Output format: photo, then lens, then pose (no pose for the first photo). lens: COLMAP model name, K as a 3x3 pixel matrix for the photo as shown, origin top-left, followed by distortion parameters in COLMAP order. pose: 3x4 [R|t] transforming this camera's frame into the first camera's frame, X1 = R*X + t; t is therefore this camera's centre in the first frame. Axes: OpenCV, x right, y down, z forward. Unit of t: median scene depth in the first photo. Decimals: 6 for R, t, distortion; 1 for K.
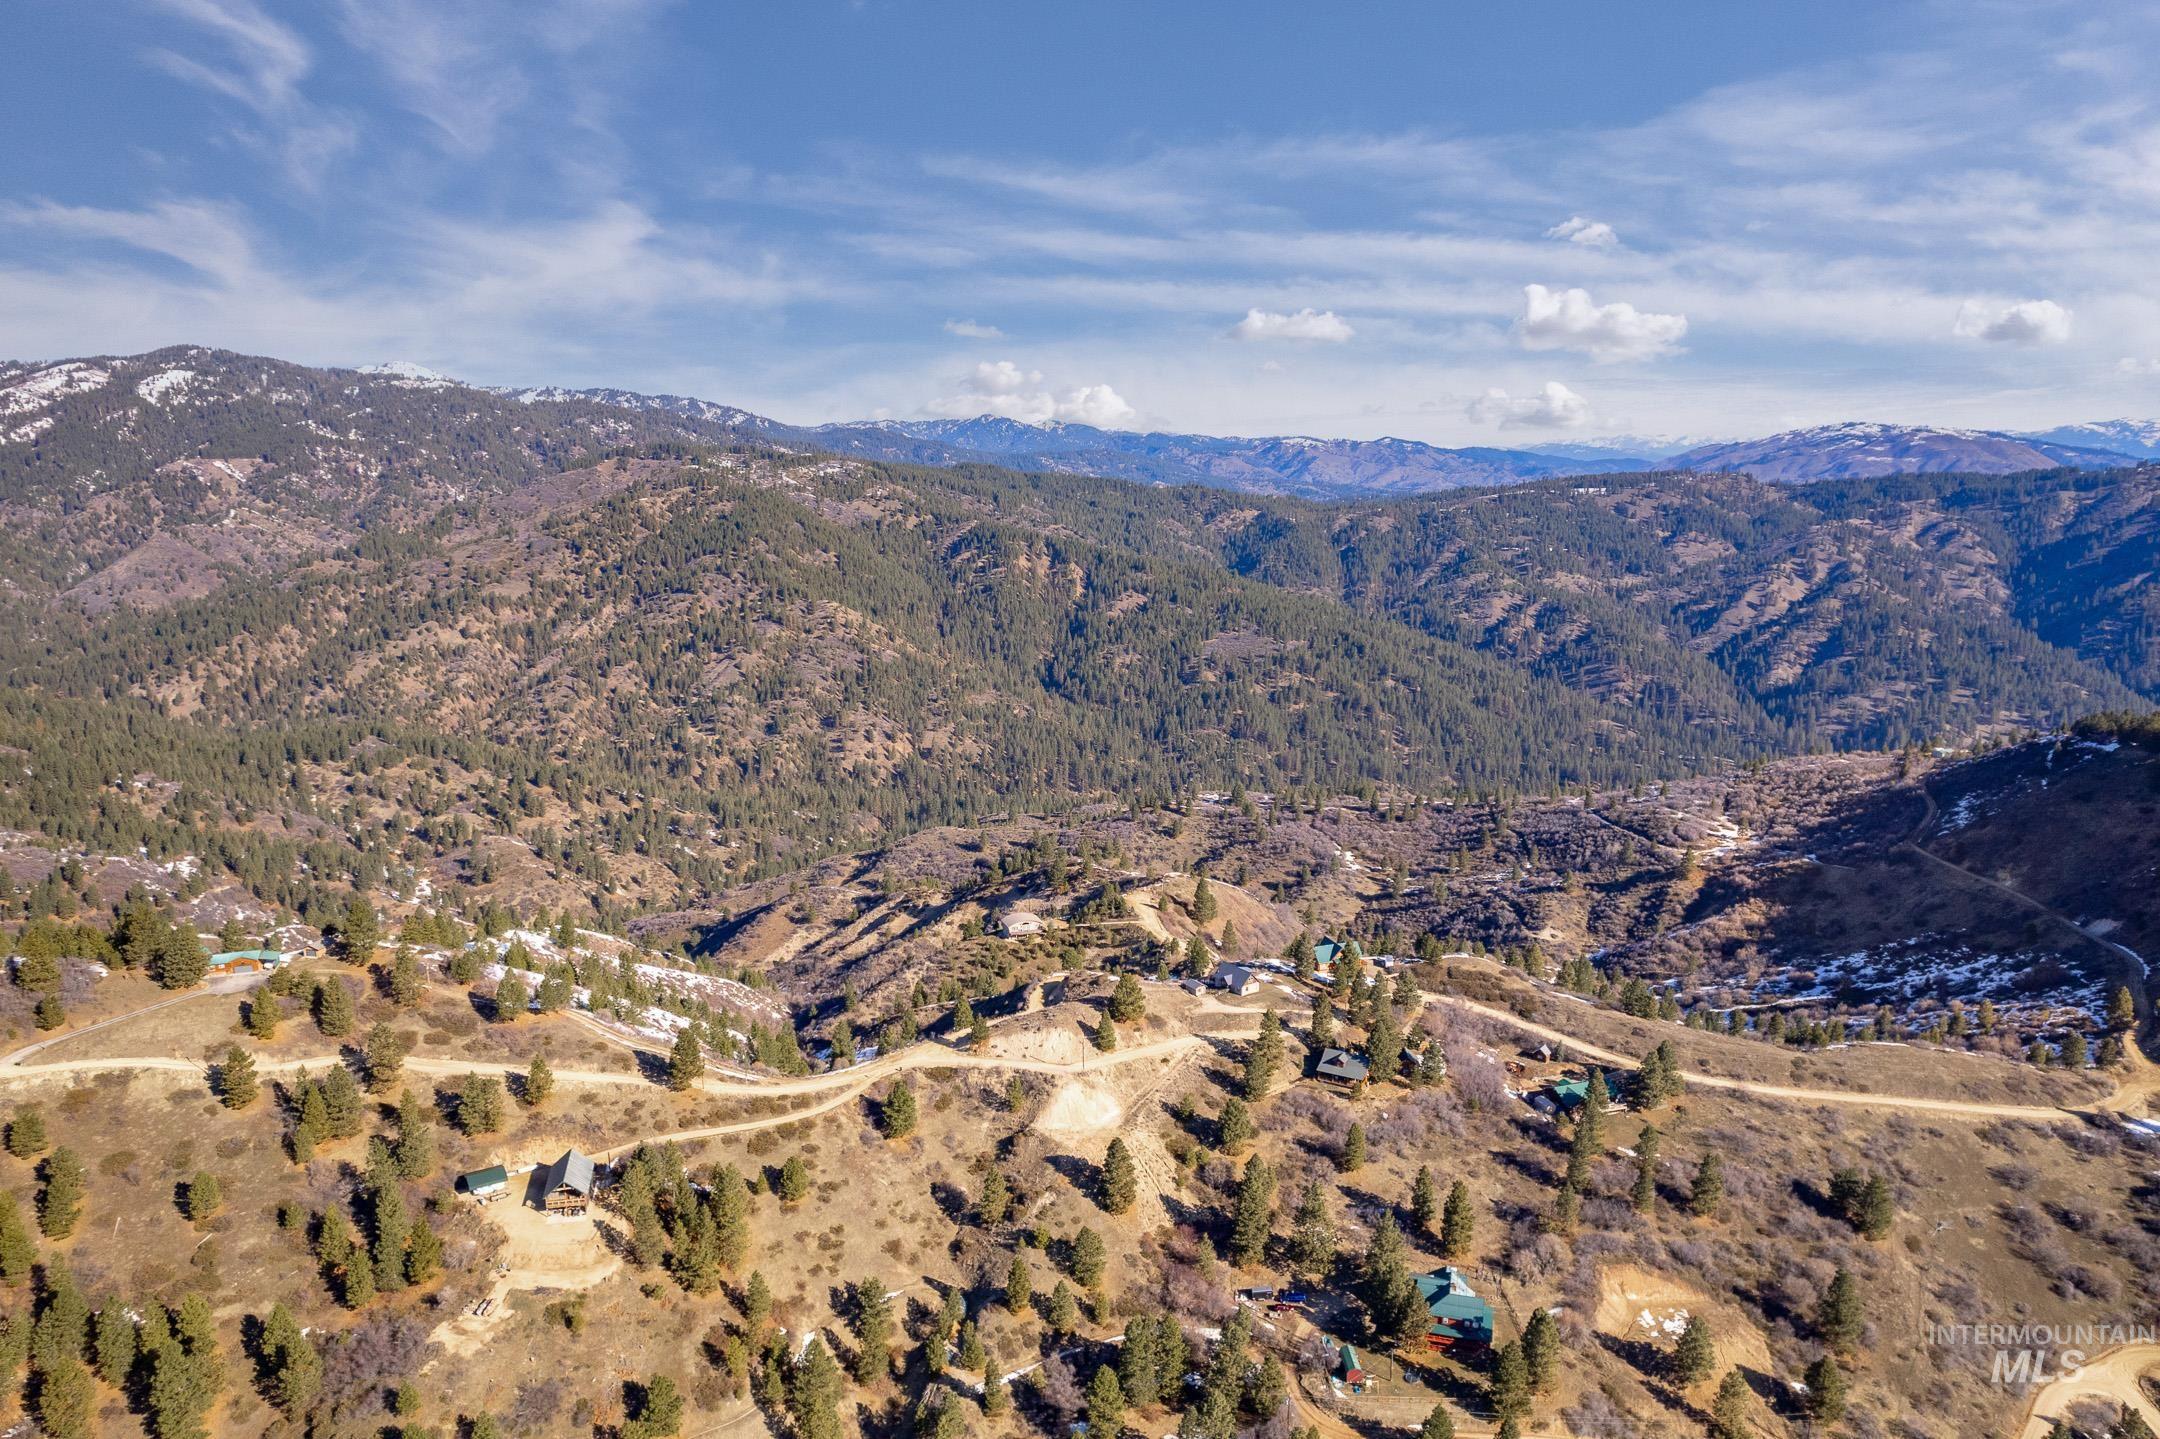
lens RADIAL K [[1381.9, 0, 1073.1], [0, 1381.9, 740.1], [0, 0, 1]] dist [-0.075456, 0.065254]
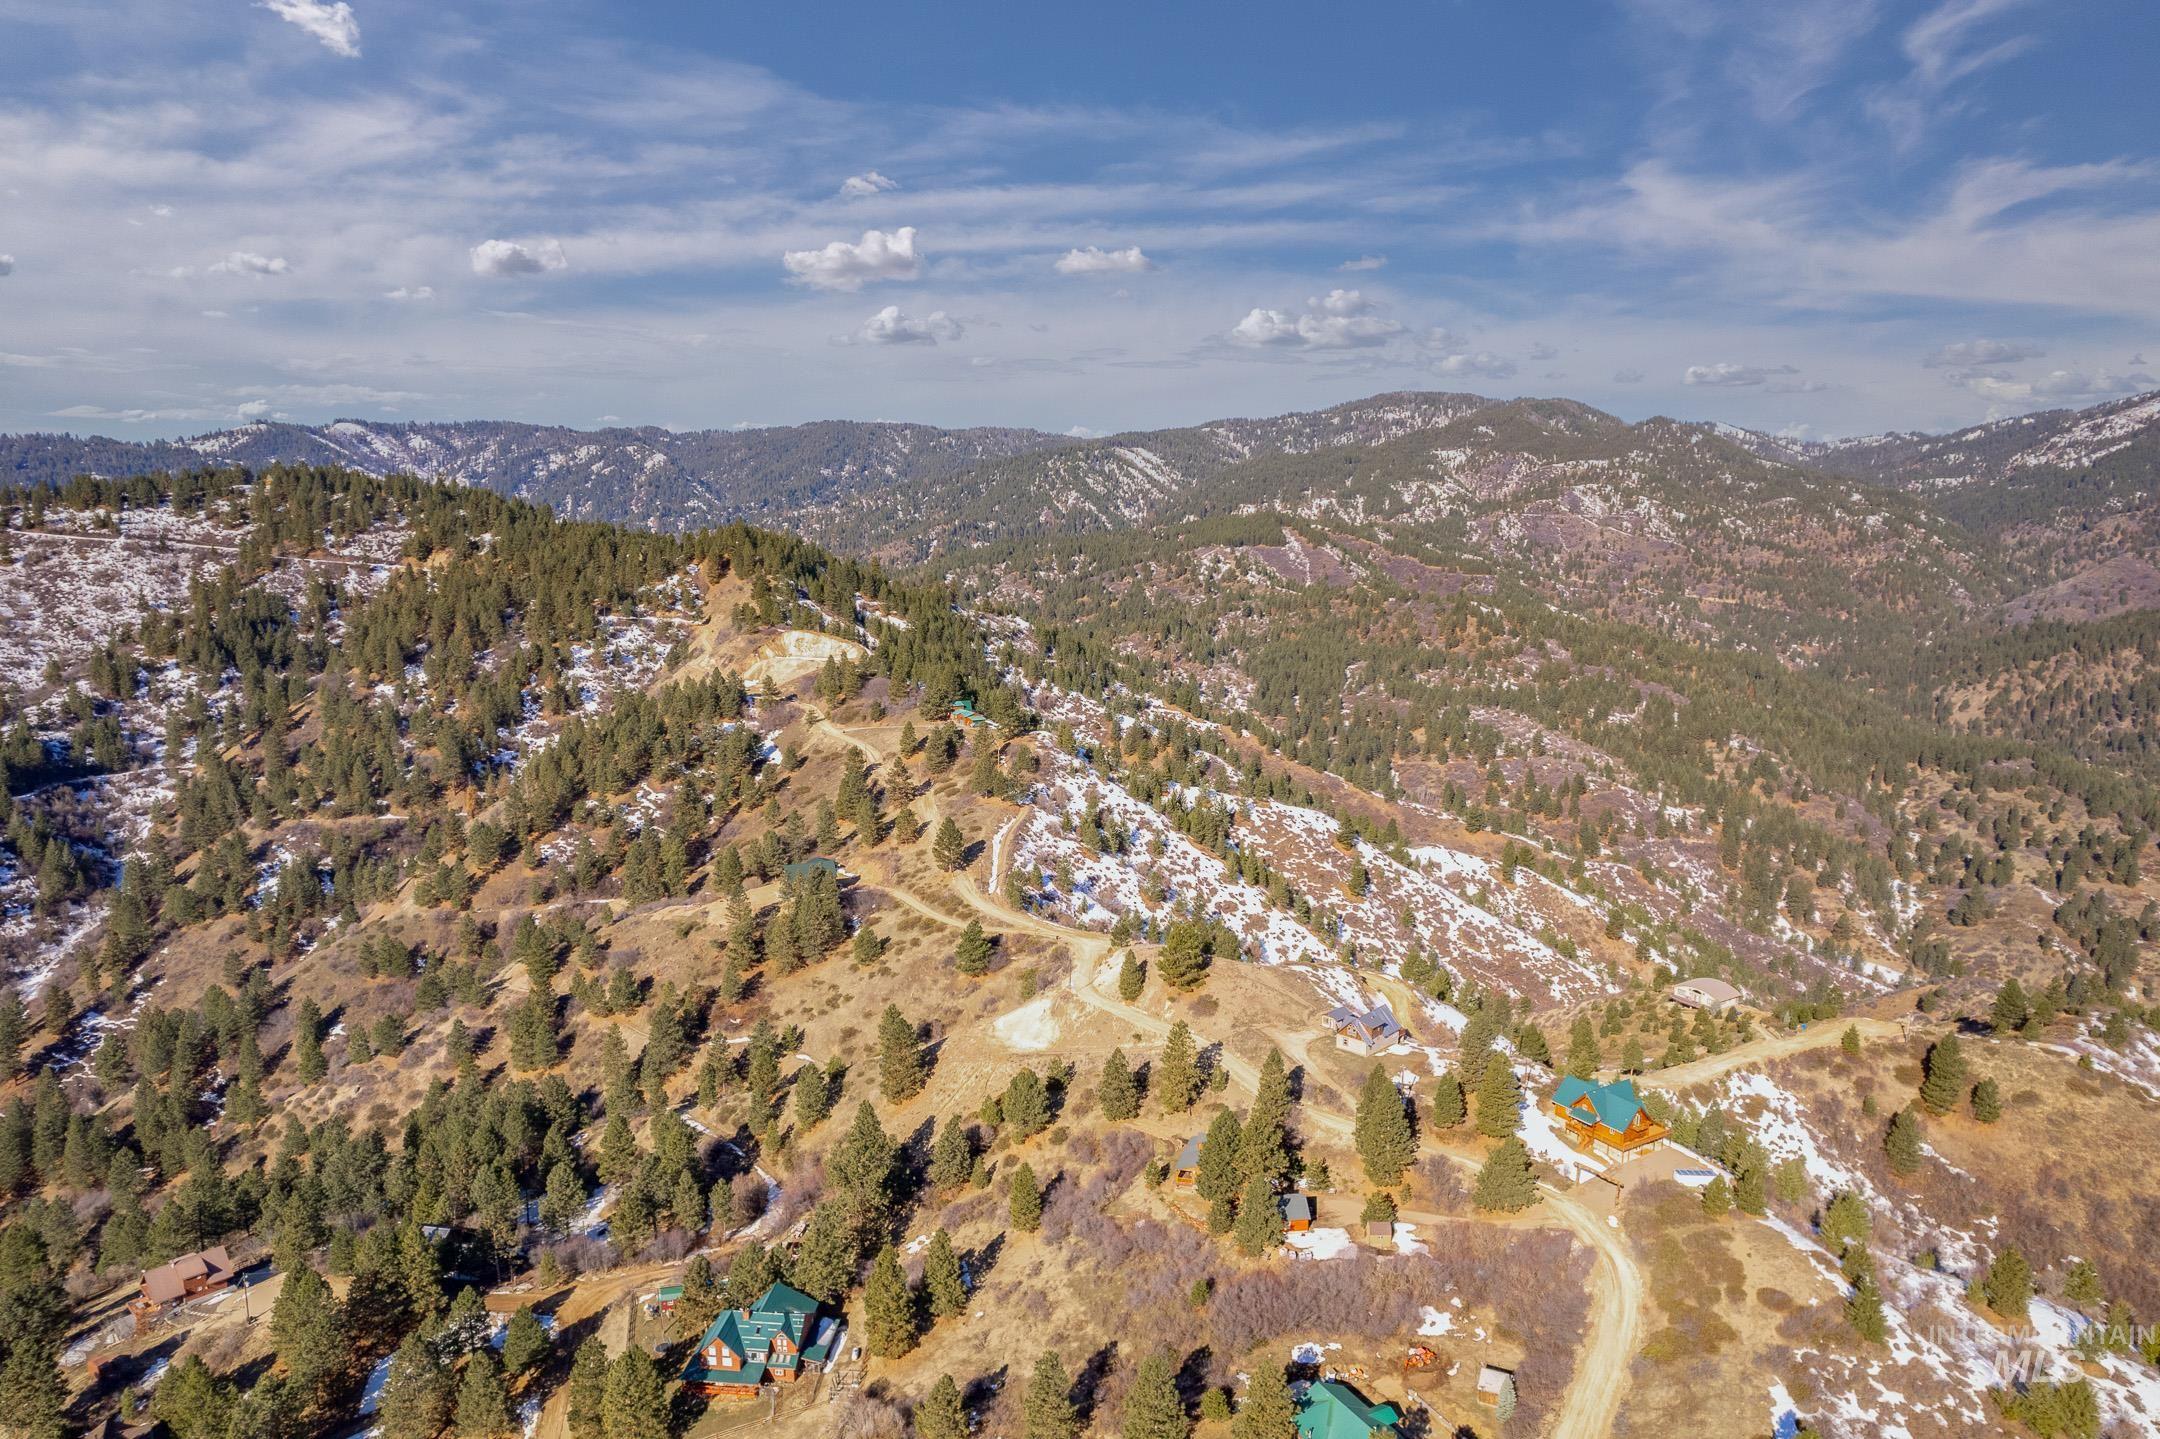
lens RADIAL K [[1380.2, 0, 1074.2], [0, 1380.2, 745.2], [0, 0, 1]] dist [-0.070066, 0.056093]
pose [[0.203344, 0.173552, -0.963603, 0.505353], [-0.198797, 0.970984, 0.132930, -0.013145], [0.958713, 0.164530, 0.231946, 0.498261]]
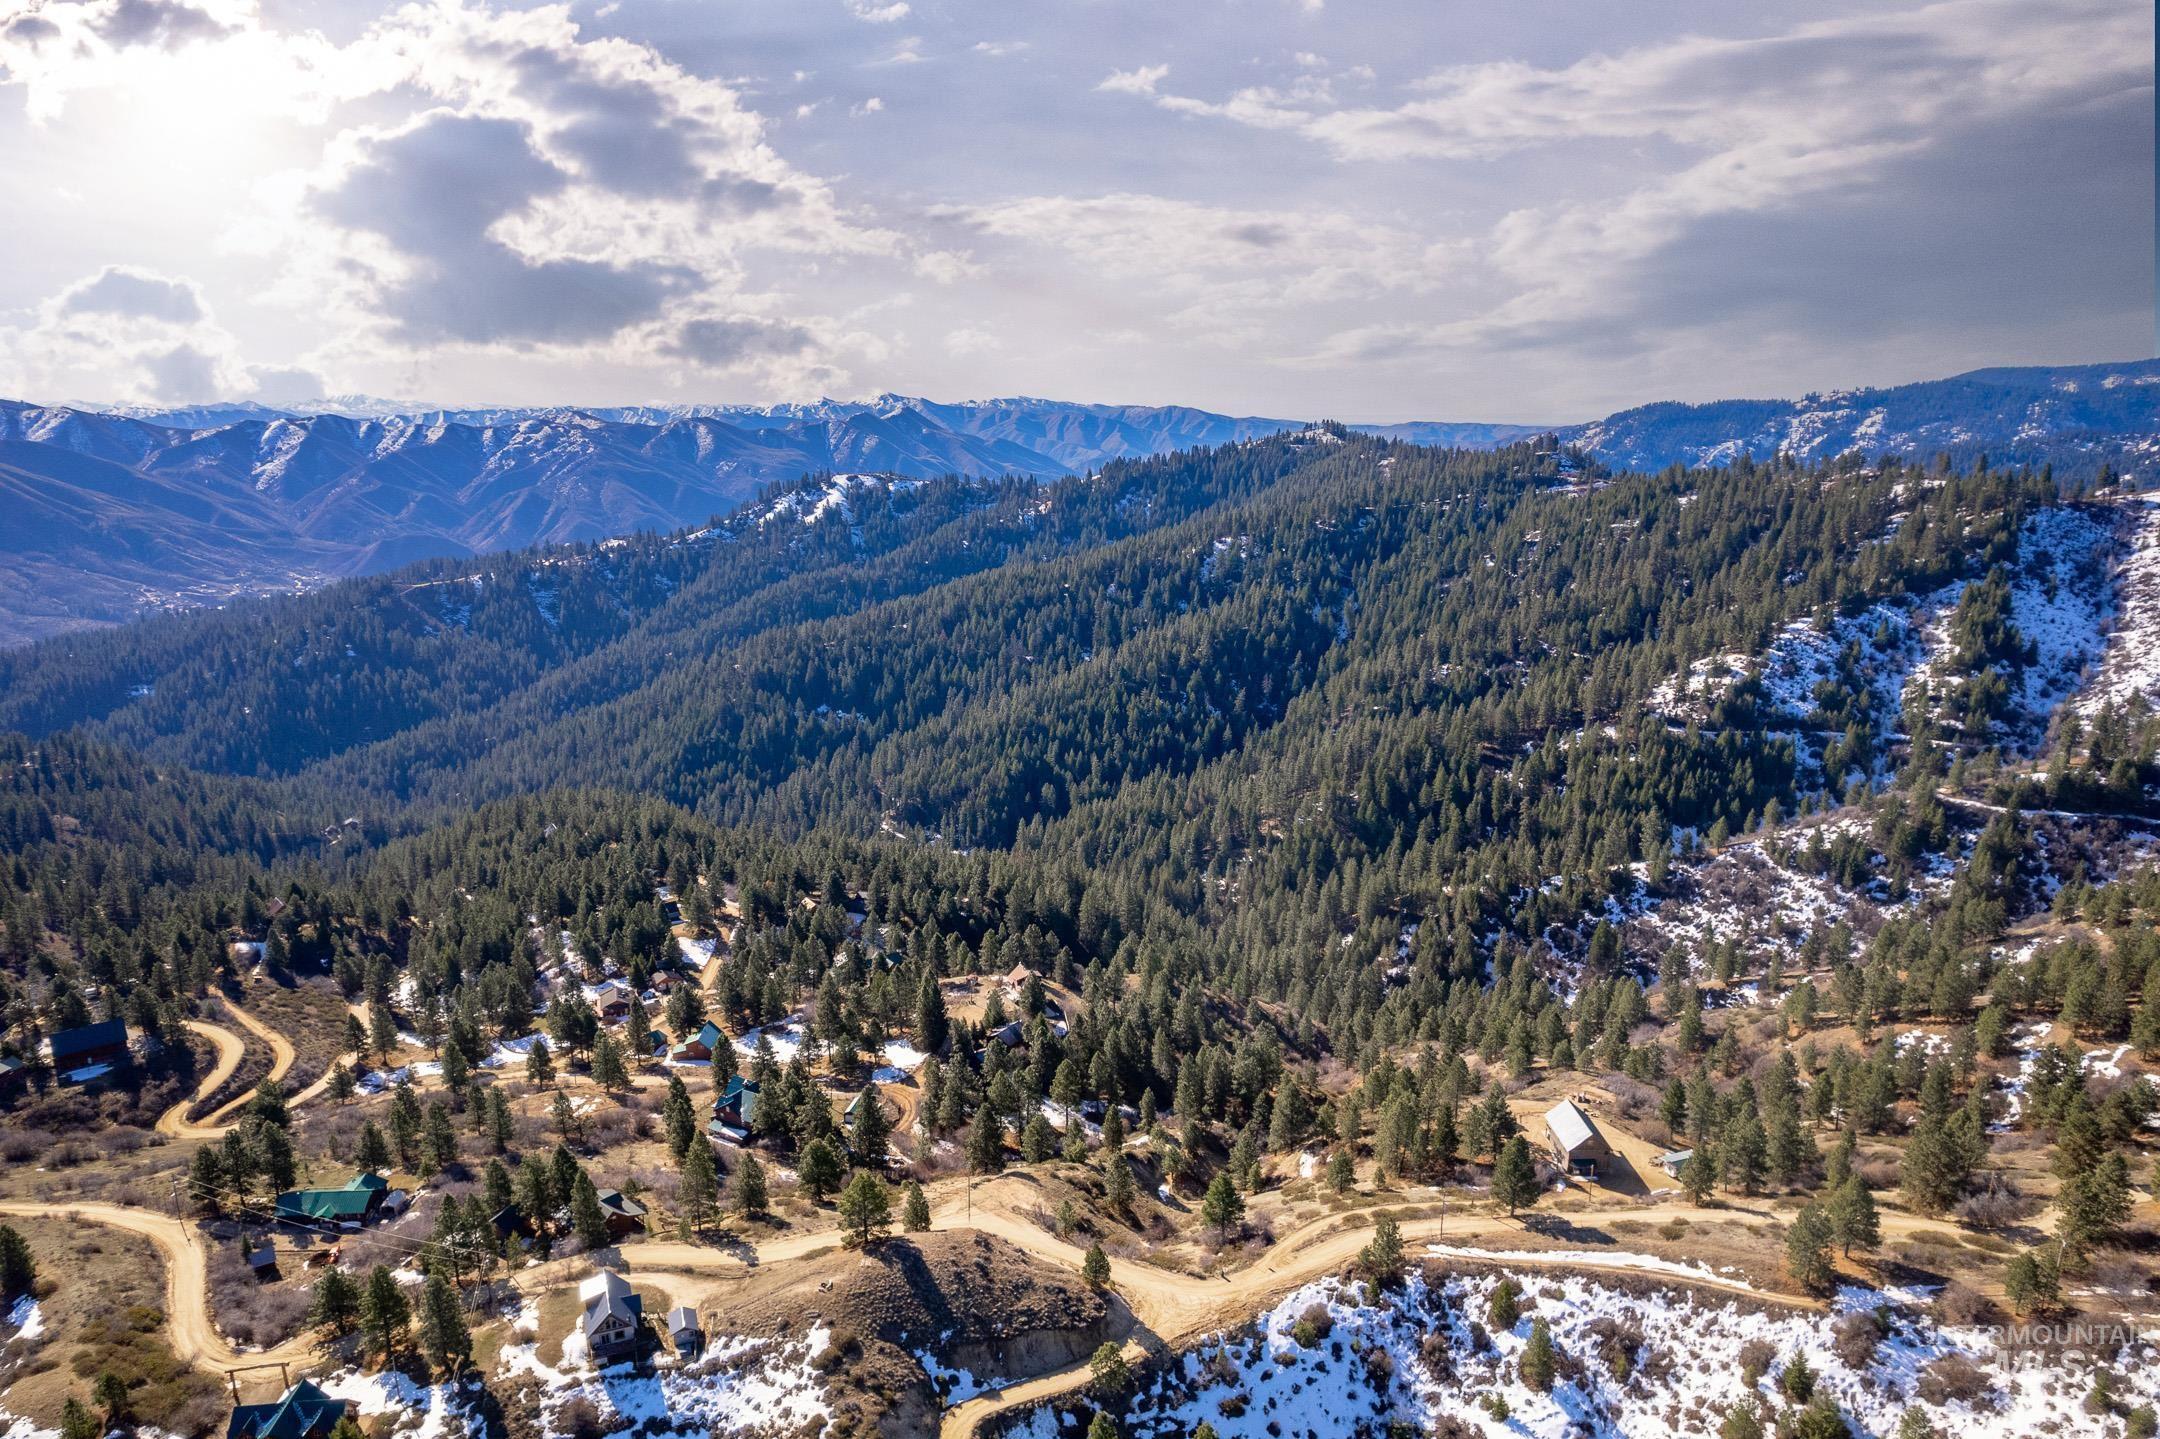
lens RADIAL K [[1381.9, 0, 1073.1], [0, 1381.9, 740.1], [0, 0, 1]] dist [-0.075456, 0.065254]
pose [[-0.975534, -0.045336, 0.215125, -0.120713], [0.051367, 0.904422, 0.423535, -0.180970], [-0.213765, 0.424223, -0.879965, 0.967682]]
